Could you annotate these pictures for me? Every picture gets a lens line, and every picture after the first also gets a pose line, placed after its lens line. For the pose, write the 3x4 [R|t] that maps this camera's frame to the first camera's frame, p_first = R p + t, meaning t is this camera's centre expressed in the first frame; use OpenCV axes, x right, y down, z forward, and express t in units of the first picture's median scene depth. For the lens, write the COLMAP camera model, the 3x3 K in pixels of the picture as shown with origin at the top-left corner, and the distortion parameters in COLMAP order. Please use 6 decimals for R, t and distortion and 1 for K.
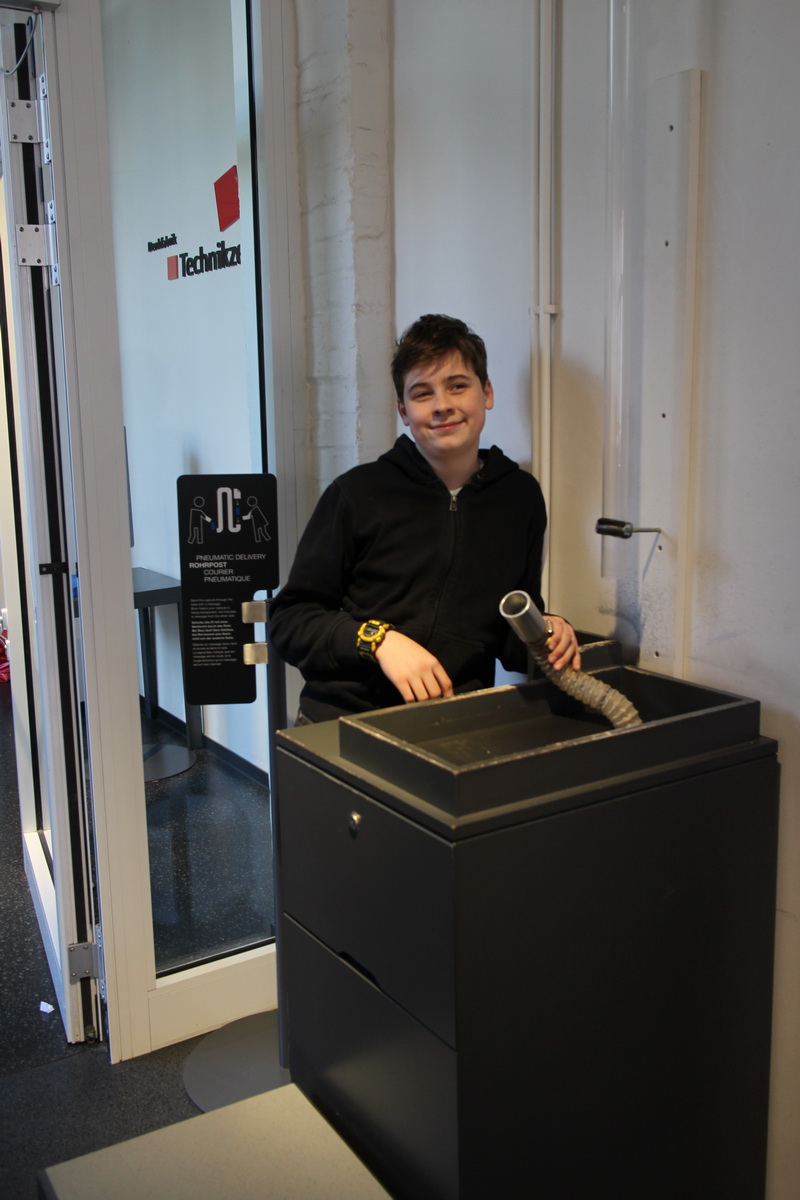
lens RADIAL K [[1150.2, 0, 400.0], [0, 1150.2, 600.0], [0, 0, 1]] dist [-0.003139, 0.003160]
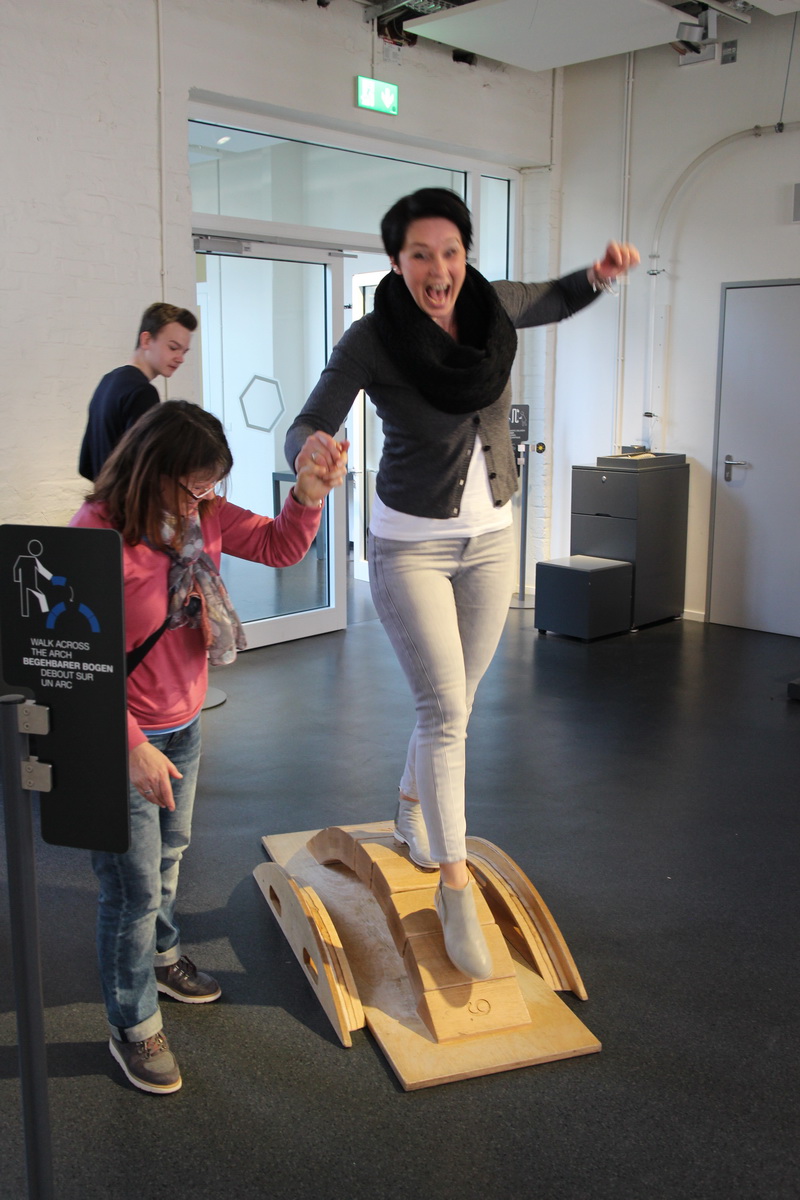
lens RADIAL K [[1150.2, 0, 400.0], [0, 1150.2, 600.0], [0, 0, 1]] dist [-0.003139, 0.003160]
pose [[0.969506, -0.029185, 0.243323, -1.258573], [0.027177, 0.999563, 0.011604, 0.391136], [-0.243555, -0.004637, 0.969876, -2.048985]]
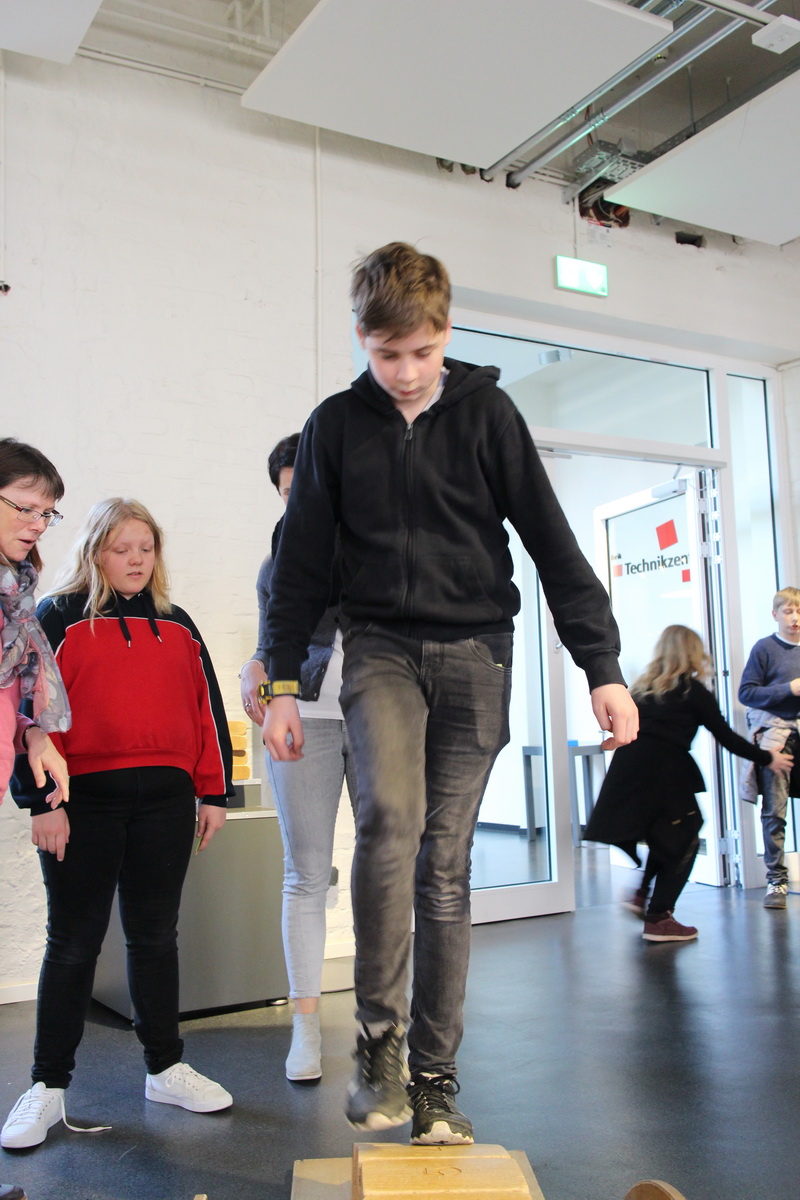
lens RADIAL K [[1150.2, 0, 400.0], [0, 1150.2, 600.0], [0, 0, 1]] dist [-0.003139, 0.003160]
pose [[0.999067, -0.014844, -0.040560, -0.915355], [0.002724, 0.958874, -0.283817, 0.553141], [0.043105, 0.283442, 0.958020, -1.531371]]
